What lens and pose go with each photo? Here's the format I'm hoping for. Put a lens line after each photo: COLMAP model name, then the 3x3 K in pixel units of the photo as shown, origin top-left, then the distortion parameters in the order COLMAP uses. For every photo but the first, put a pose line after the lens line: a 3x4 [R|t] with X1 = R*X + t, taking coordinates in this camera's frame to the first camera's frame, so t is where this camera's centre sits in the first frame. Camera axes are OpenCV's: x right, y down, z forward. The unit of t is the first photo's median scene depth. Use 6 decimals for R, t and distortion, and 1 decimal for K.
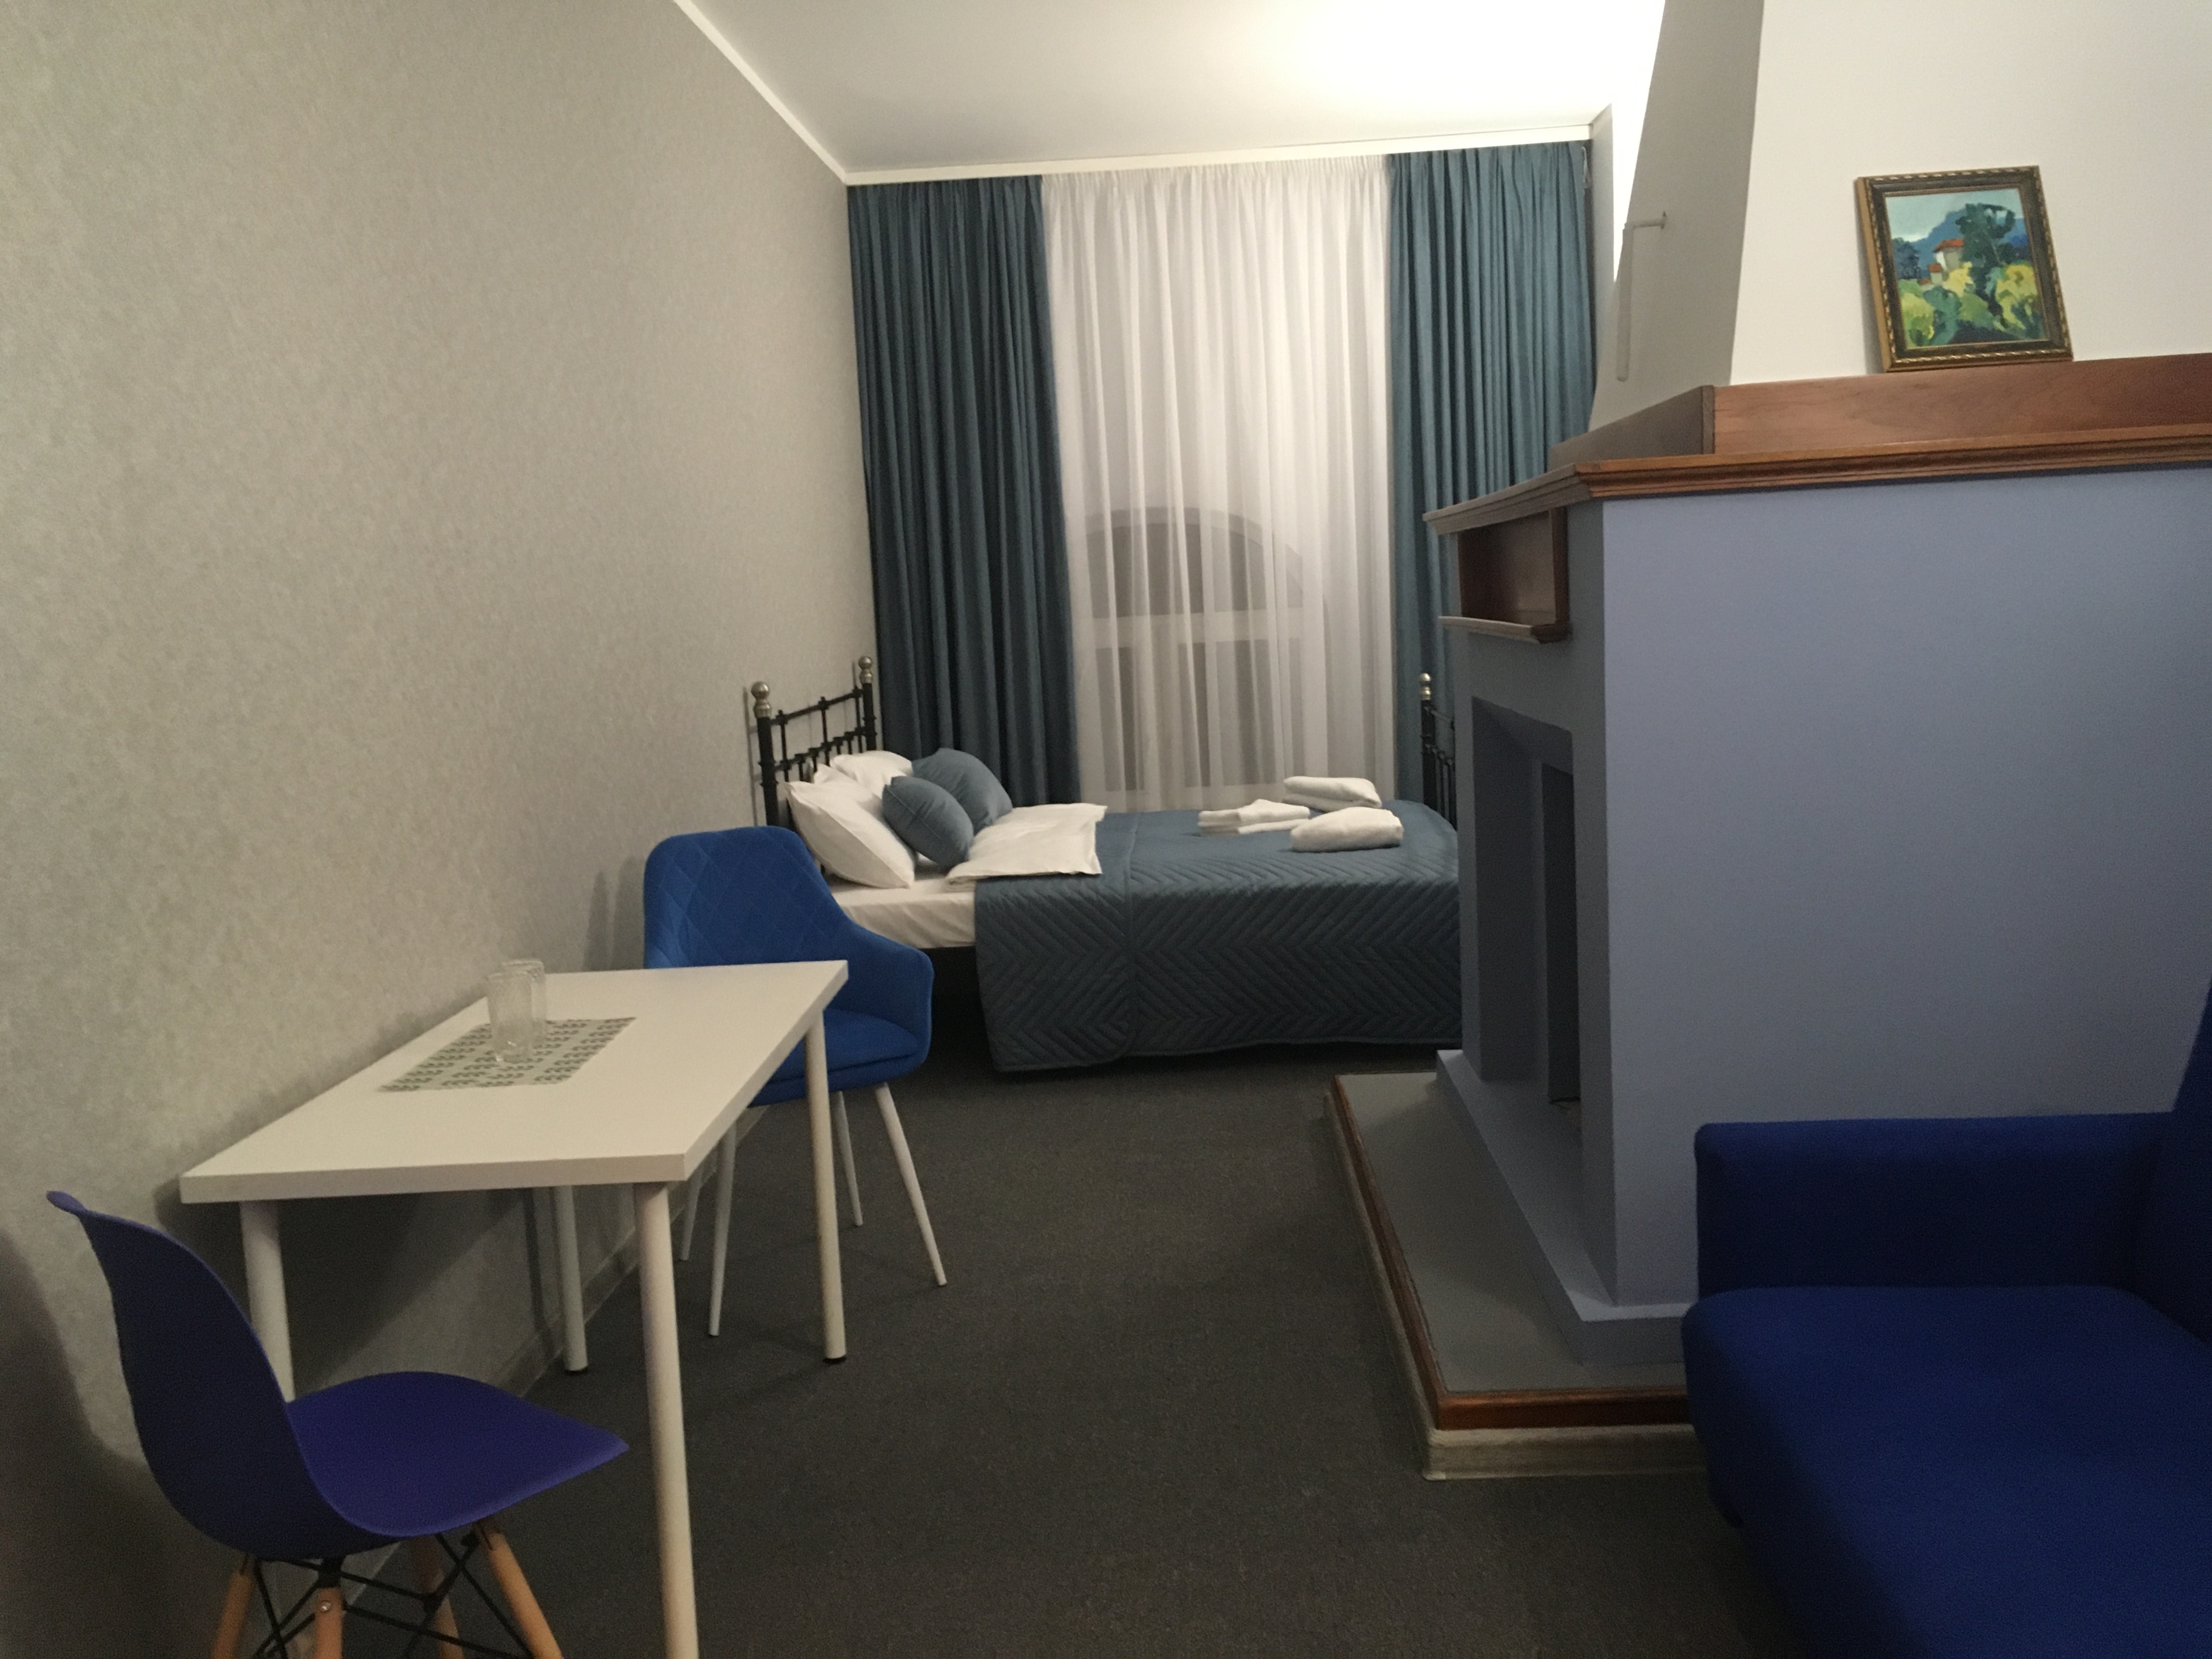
lens RADIAL K [[1876.5, 0, 1097.1], [0, 1876.5, 826.1], [0, 0, 1]] dist [0.060347, -0.062697]
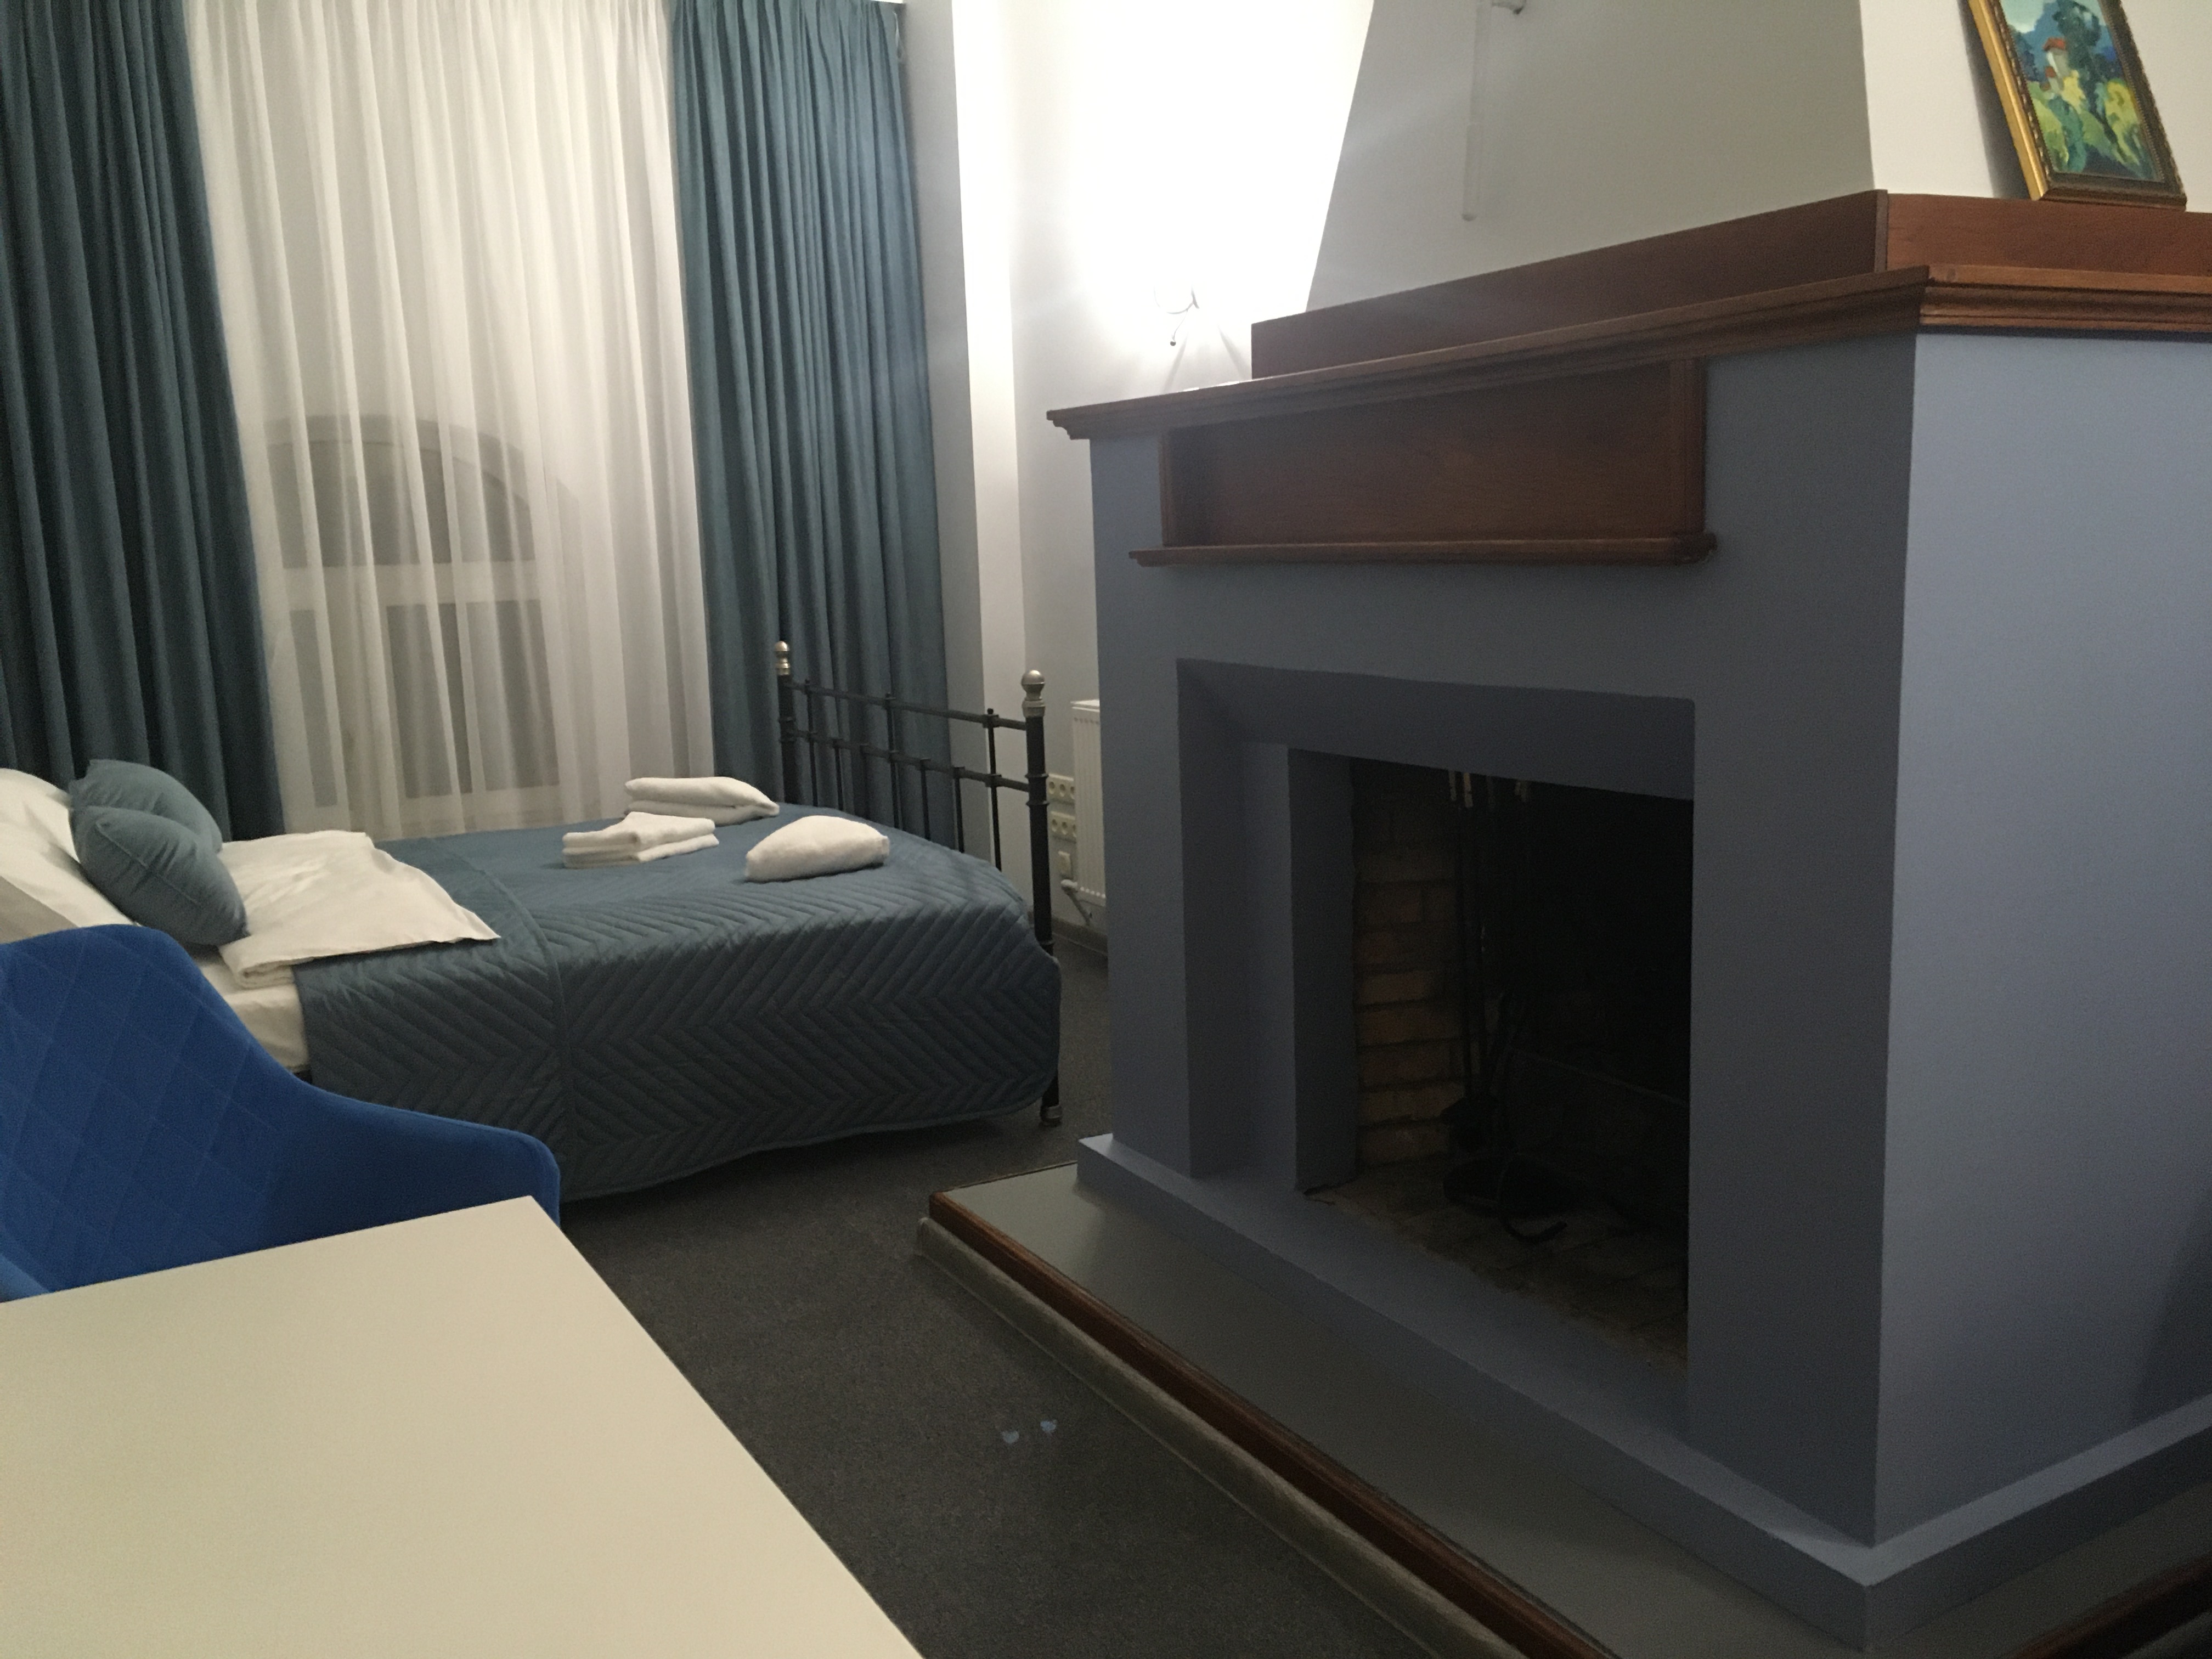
lens RADIAL K [[1876.5, 0, 1114.0], [0, 1876.5, 836.9], [0, 0, 1]] dist [0.060347, -0.062697]
pose [[0.848190, -0.063501, 0.525873, -0.164398], [0.055619, 0.997977, 0.030801, -0.019279], [-0.526764, 0.003124, 0.850006, 0.312162]]
